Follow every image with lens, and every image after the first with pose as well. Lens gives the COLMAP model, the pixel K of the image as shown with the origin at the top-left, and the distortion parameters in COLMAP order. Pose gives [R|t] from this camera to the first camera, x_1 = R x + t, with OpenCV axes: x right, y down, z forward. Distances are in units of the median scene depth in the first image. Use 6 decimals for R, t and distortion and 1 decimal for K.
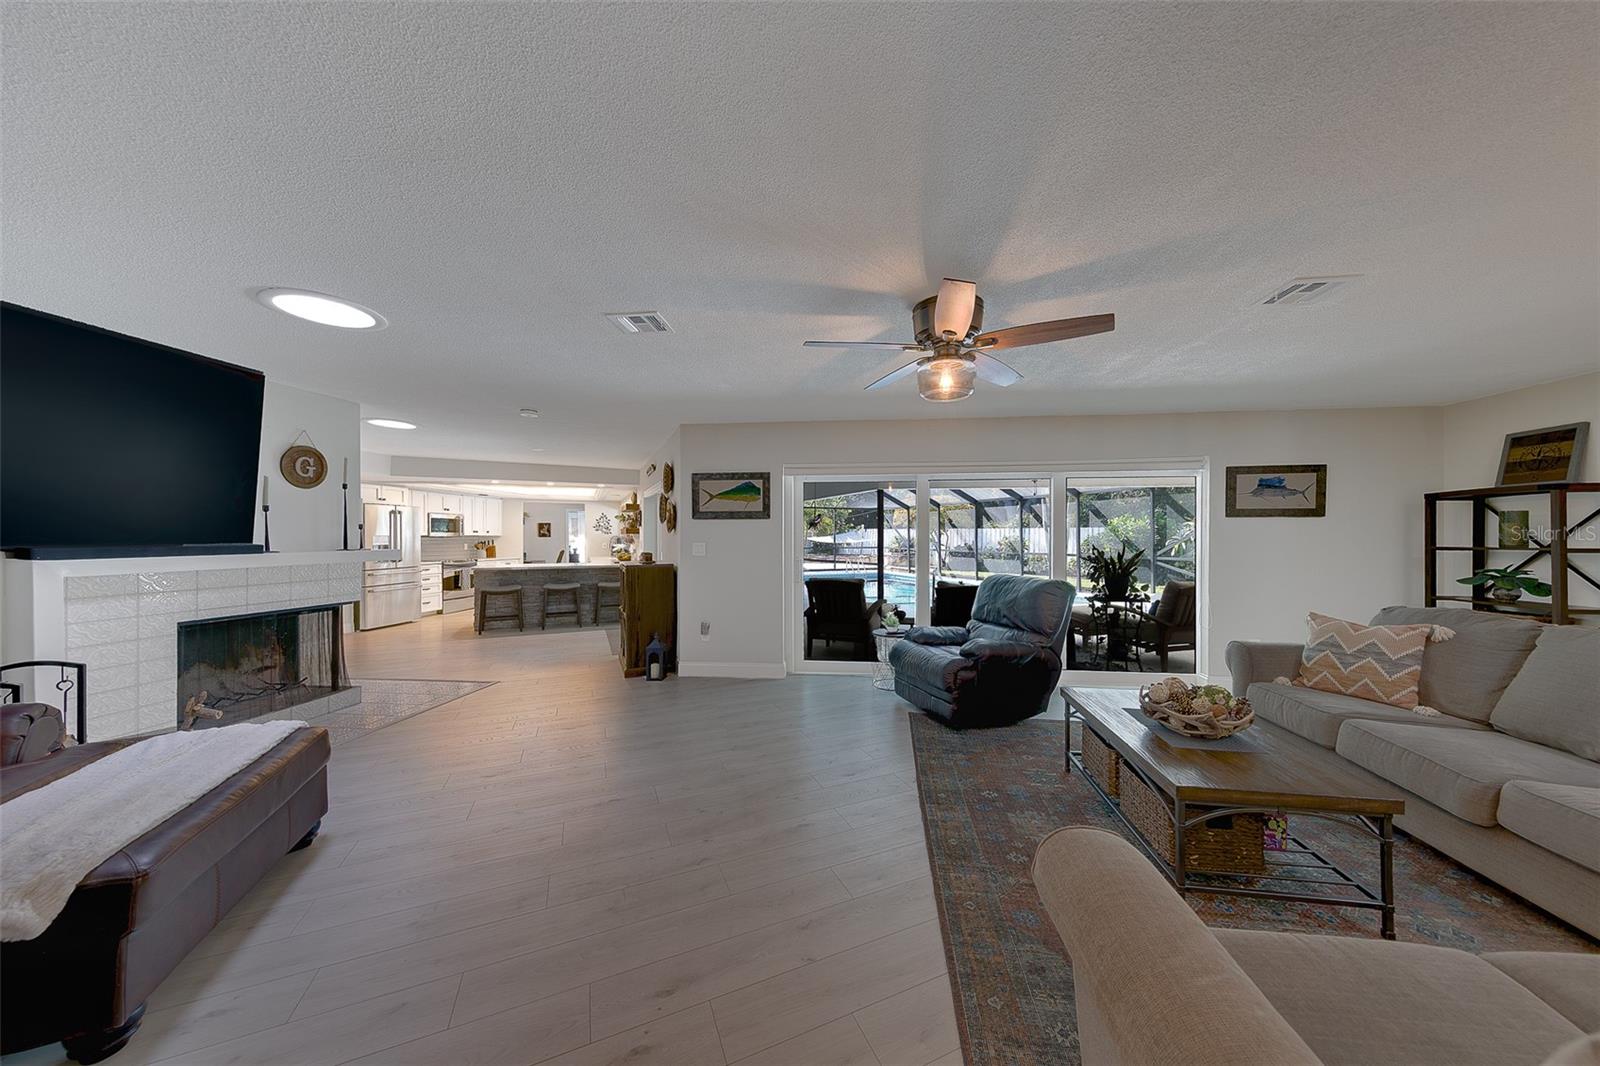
lens RADIAL K [[489.2, 0, 800.0], [0, 489.2, 533.0], [0, 0, 1]] dist [0.001295, 0.000008]
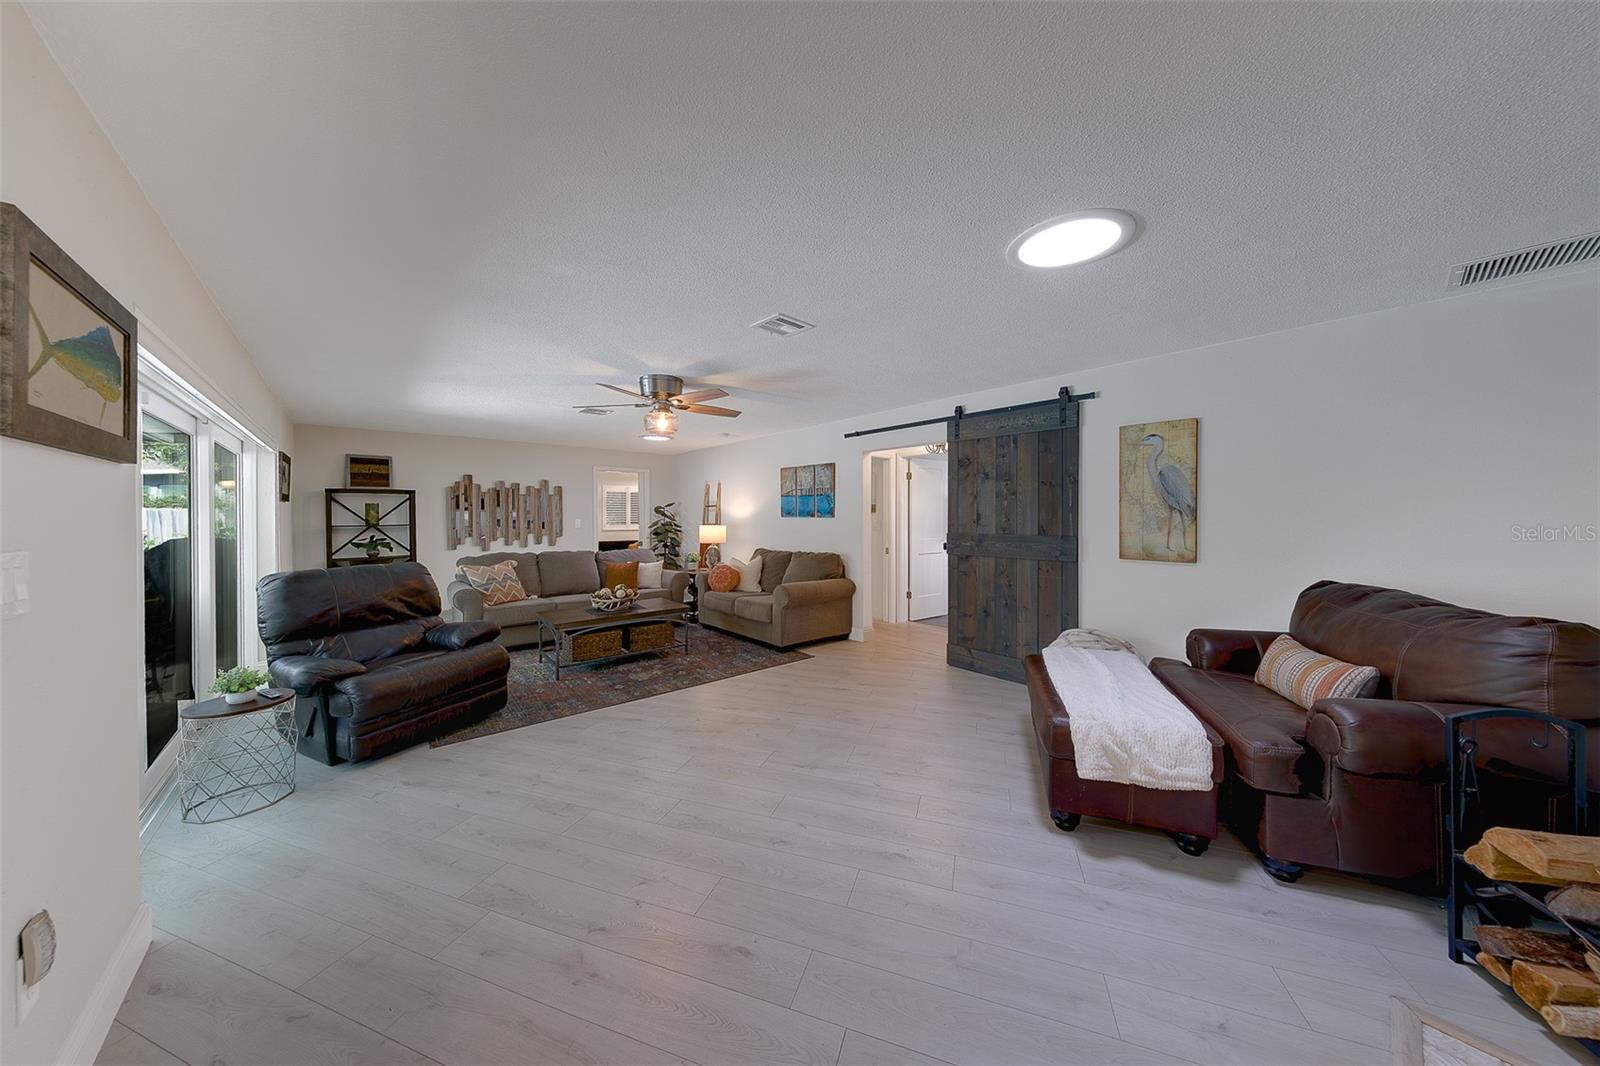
lens RADIAL K [[489.2, 0, 800.0], [0, 489.2, 533.0], [0, 0, 1]] dist [0.001295, 0.000008]
pose [[-0.731717, -0.018756, 0.681351, -0.785023], [-0.005531, 0.999752, 0.021581, 0.011907], [-0.681586, 0.012023, -0.731639, 1.280058]]
